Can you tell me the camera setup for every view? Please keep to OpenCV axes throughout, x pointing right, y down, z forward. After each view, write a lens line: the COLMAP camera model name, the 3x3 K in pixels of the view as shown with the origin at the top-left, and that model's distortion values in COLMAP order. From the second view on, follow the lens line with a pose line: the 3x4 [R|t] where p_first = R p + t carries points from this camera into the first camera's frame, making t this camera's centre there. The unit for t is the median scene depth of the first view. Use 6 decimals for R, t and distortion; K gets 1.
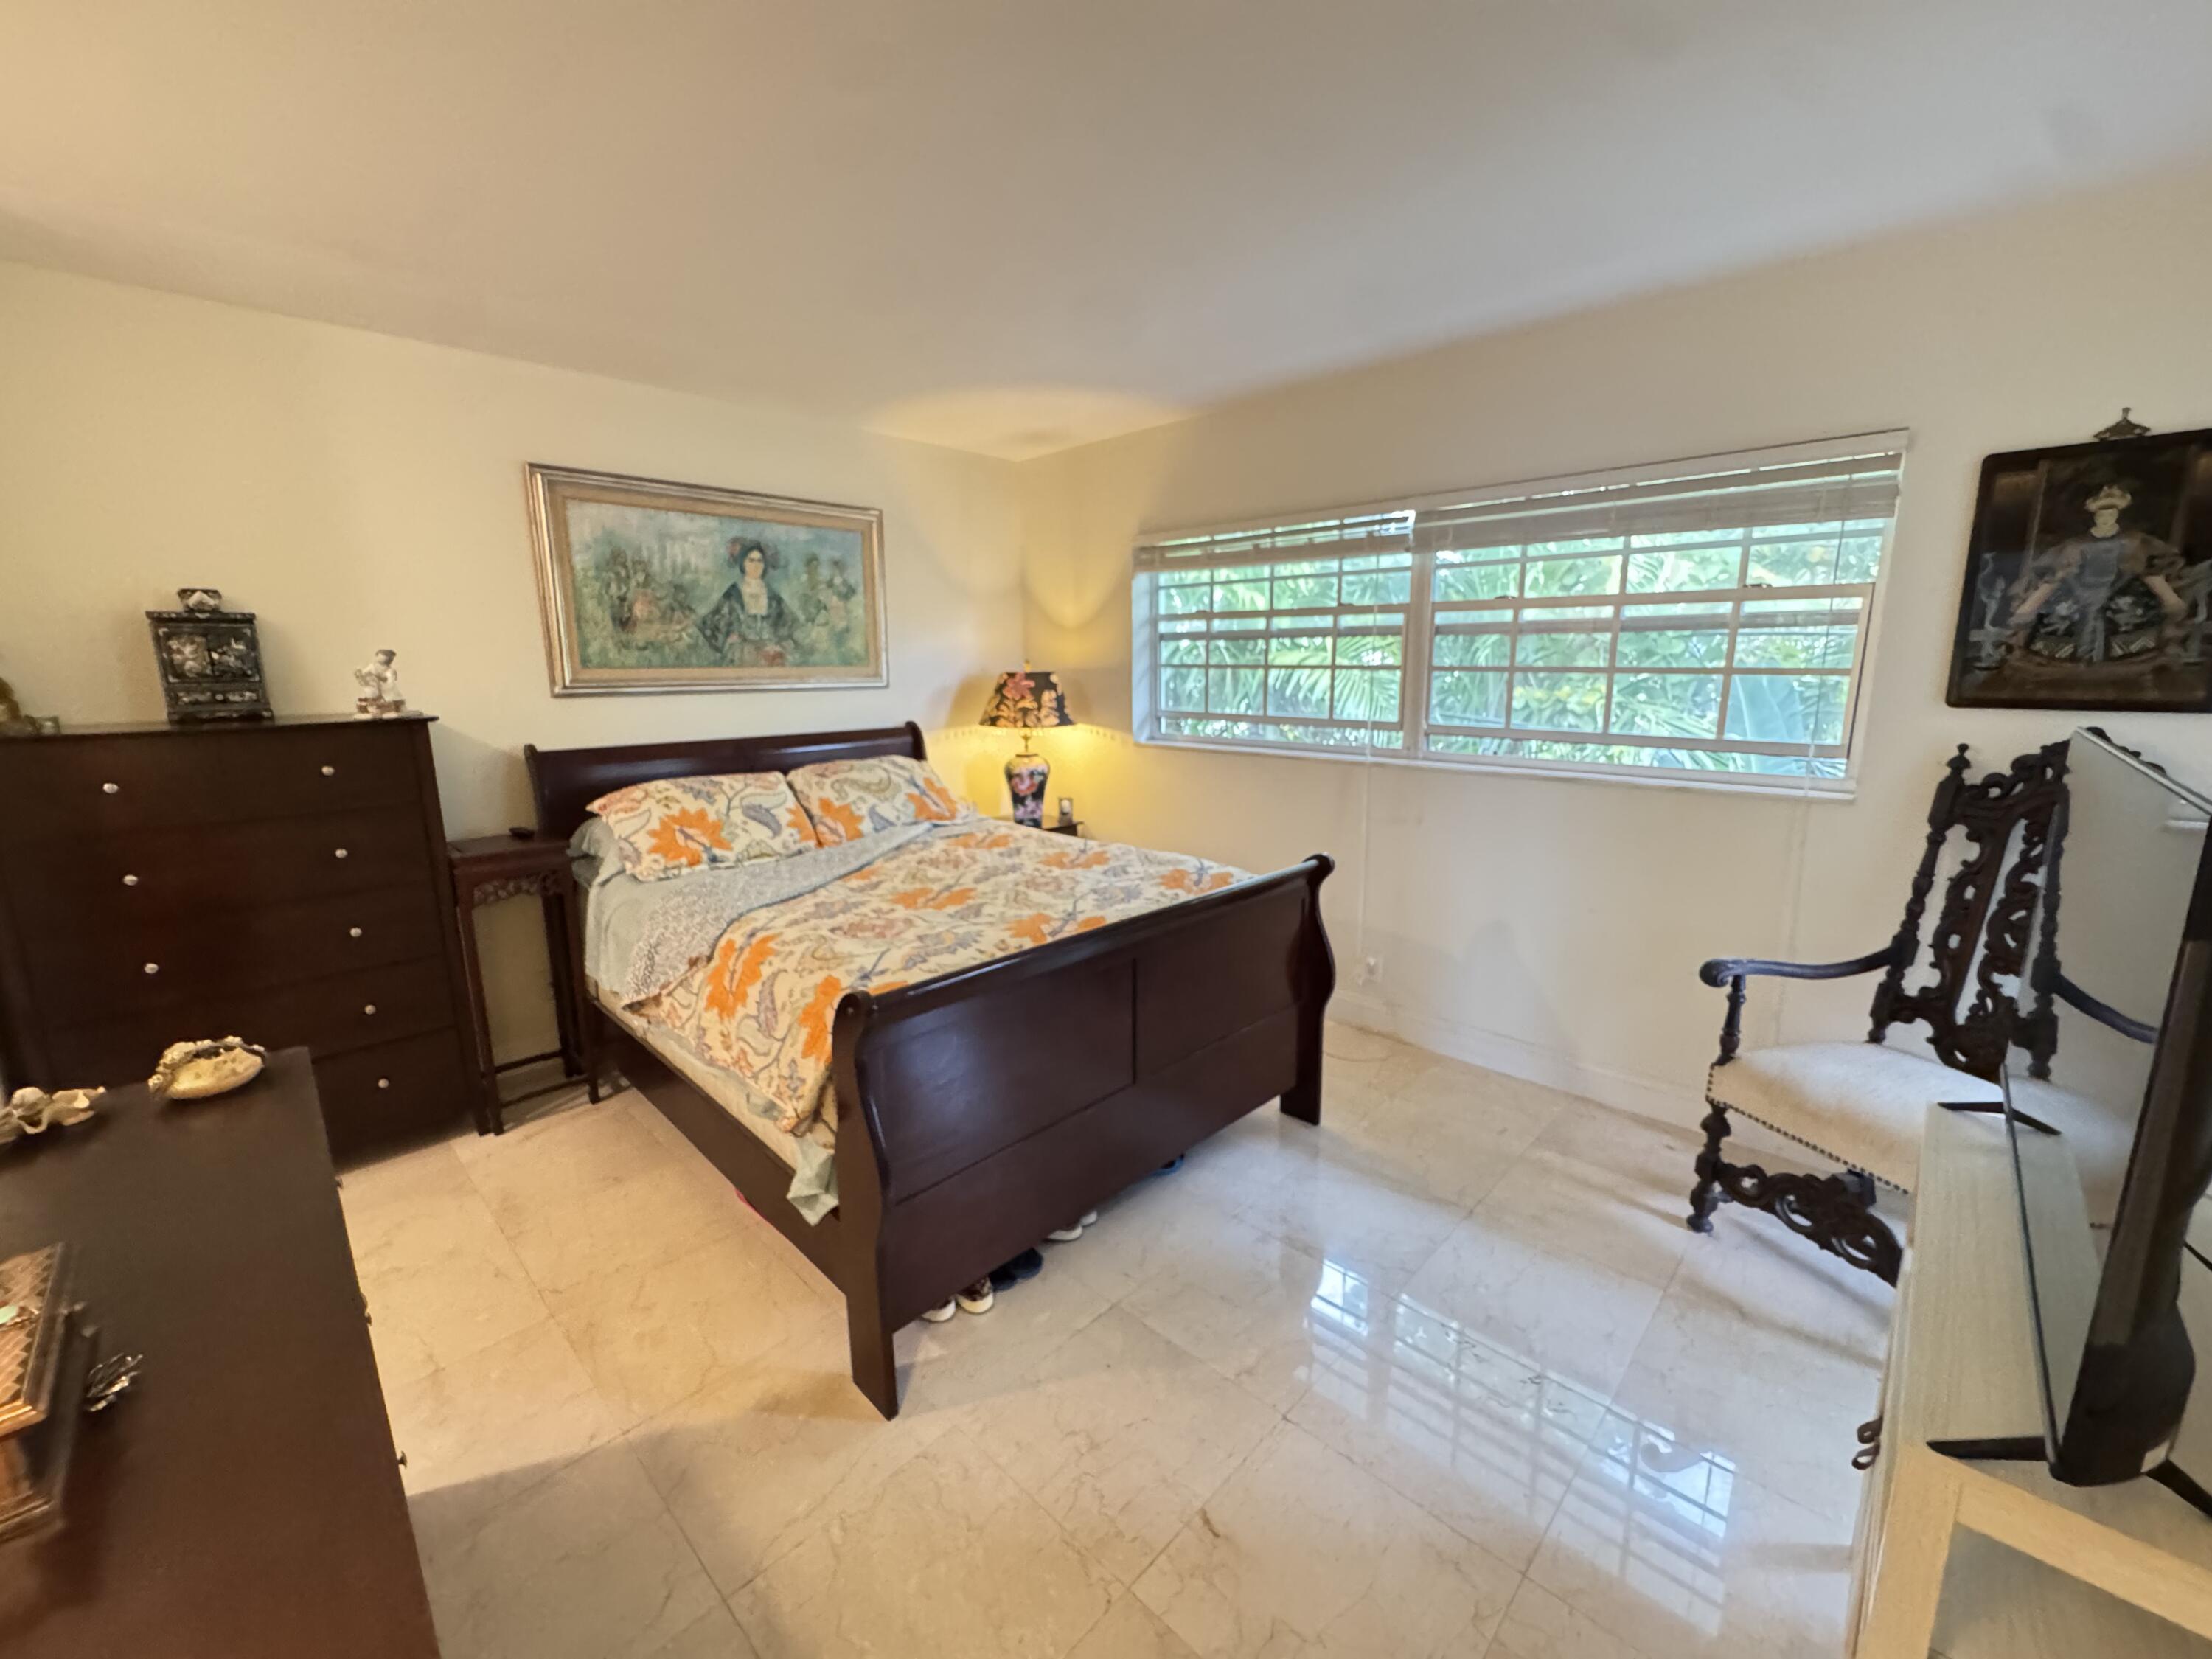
lens RADIAL K [[880.2, 0, 1106.0], [0, 880.2, 829.5], [0, 0, 1]] dist [-0.001522, -0.000045]
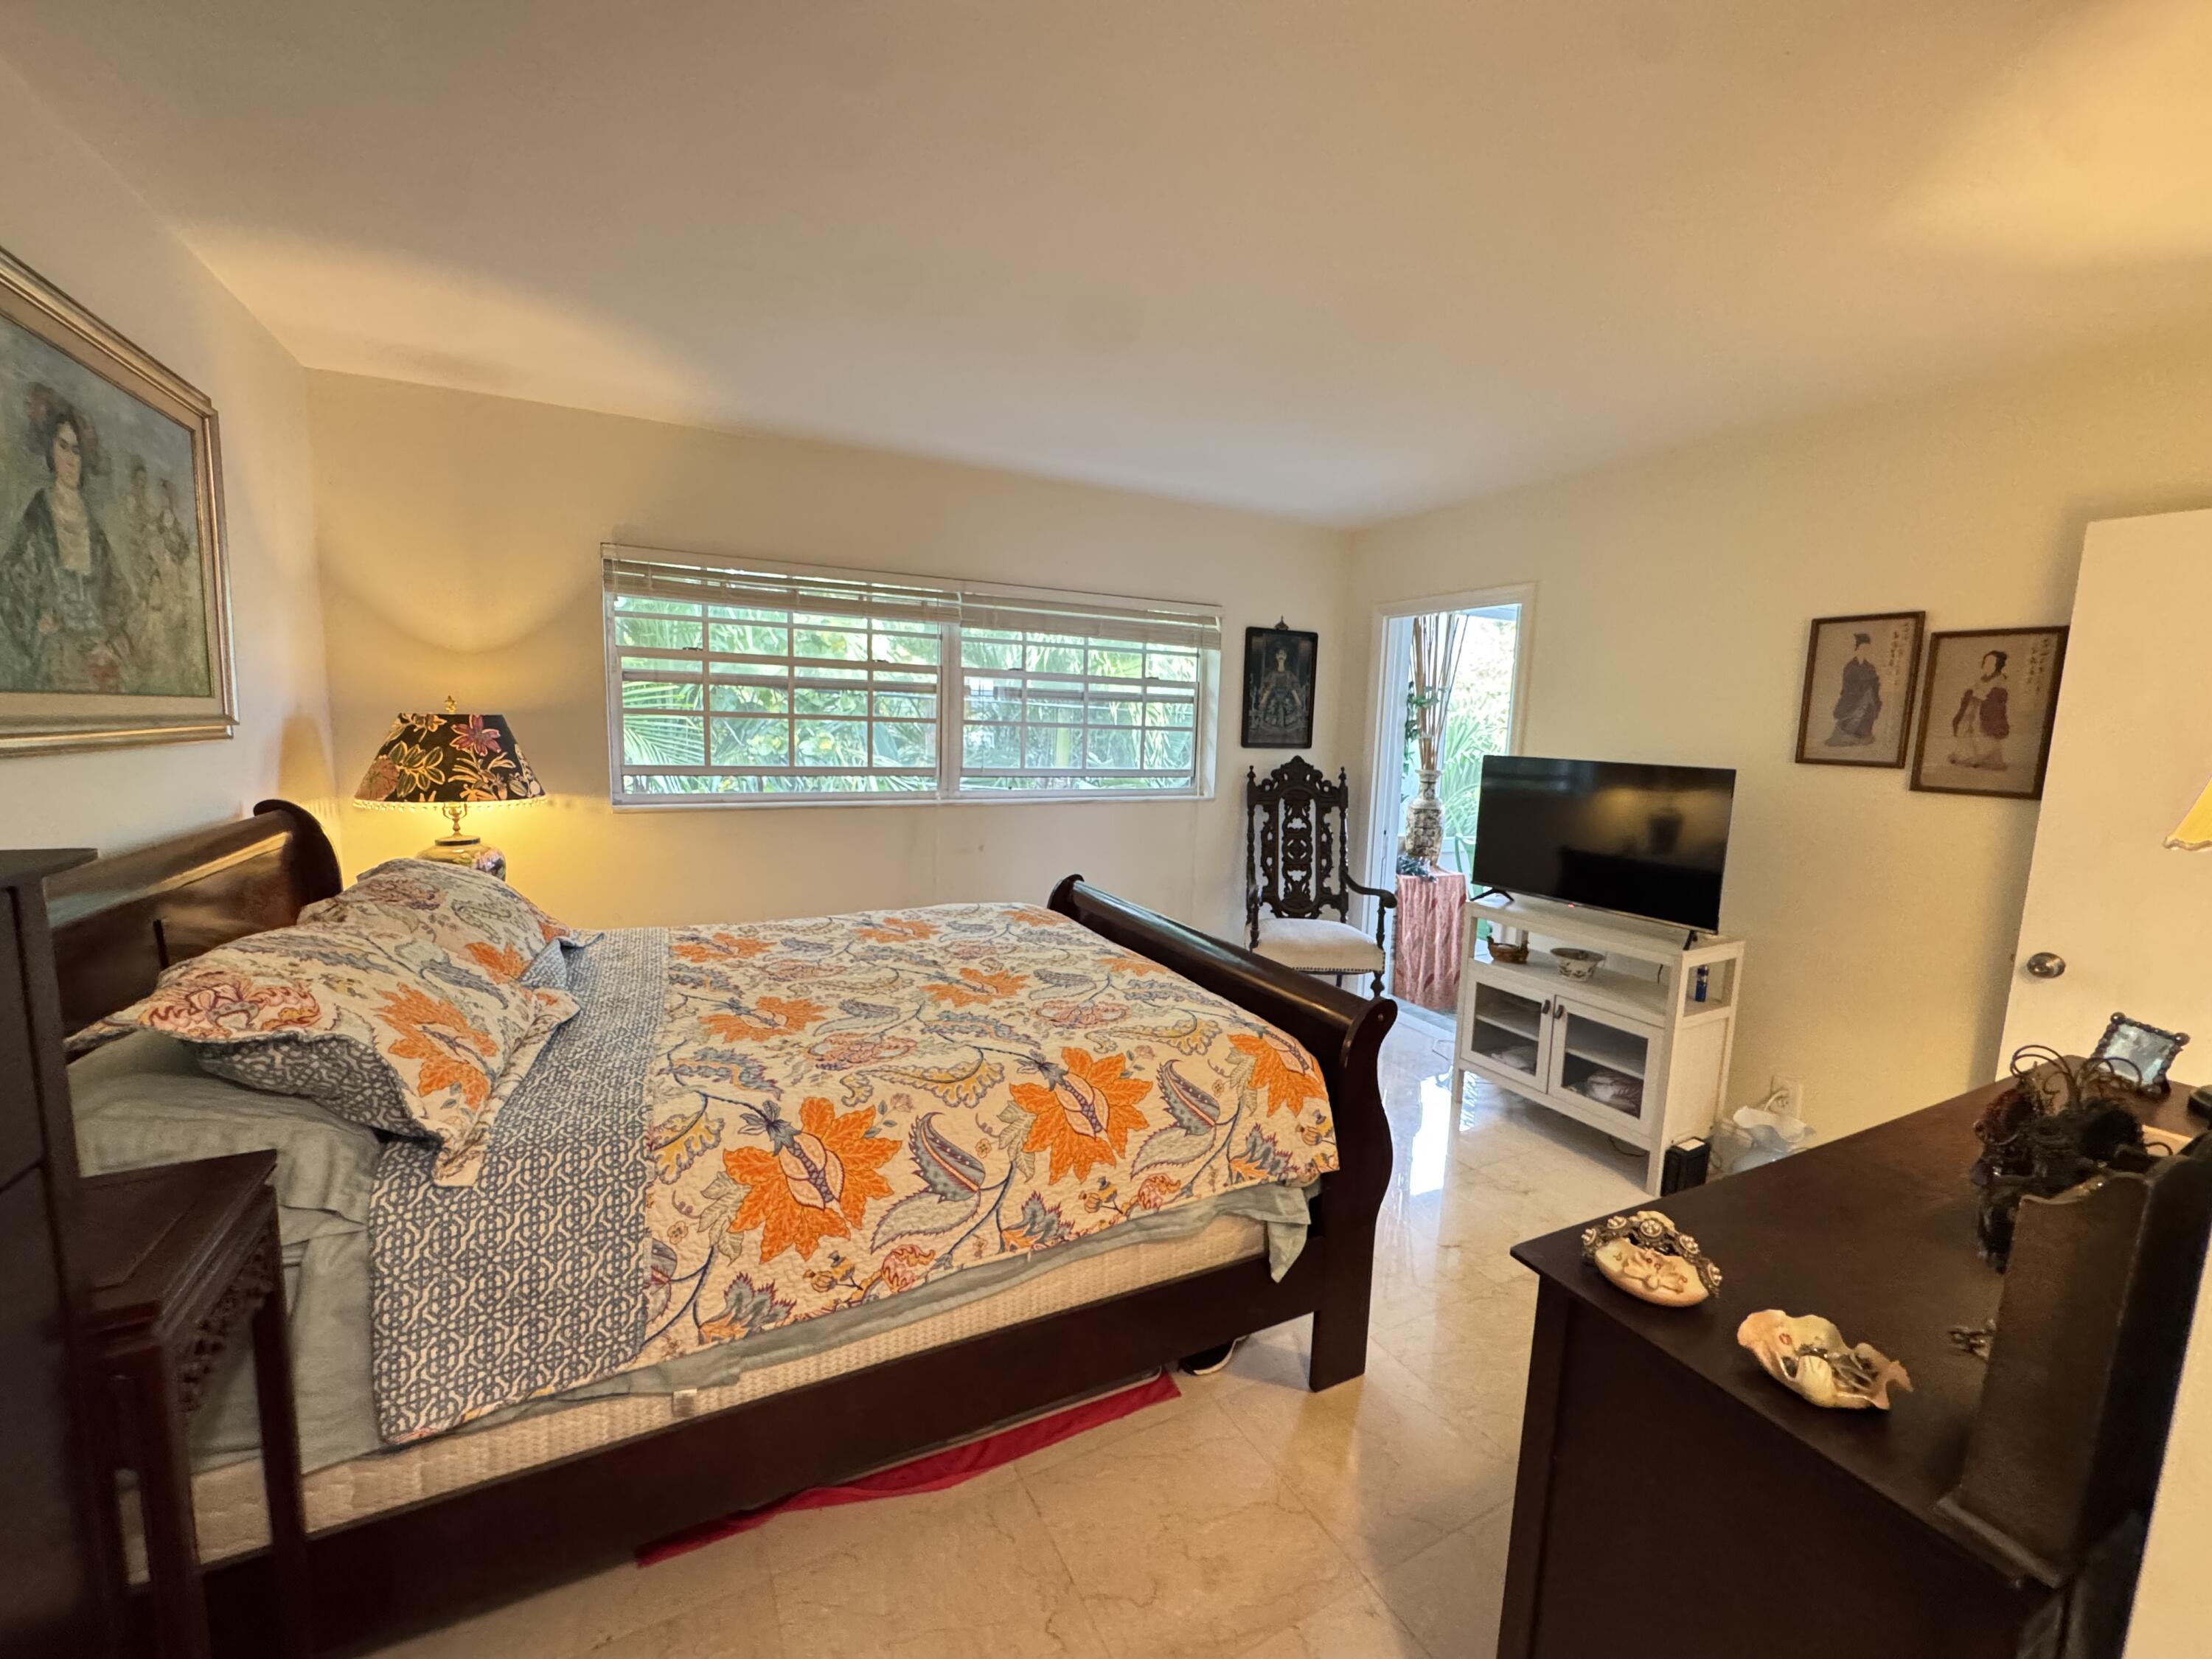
lens RADIAL K [[880.2, 0, 1106.0], [0, 880.2, 829.5], [0, 0, 1]] dist [-0.001522, -0.000045]
pose [[0.320145, -0.100695, 0.942002, -0.713863], [0.148912, 0.987324, 0.054931, -0.075979], [-0.935592, 0.122690, 0.331081, 0.442490]]
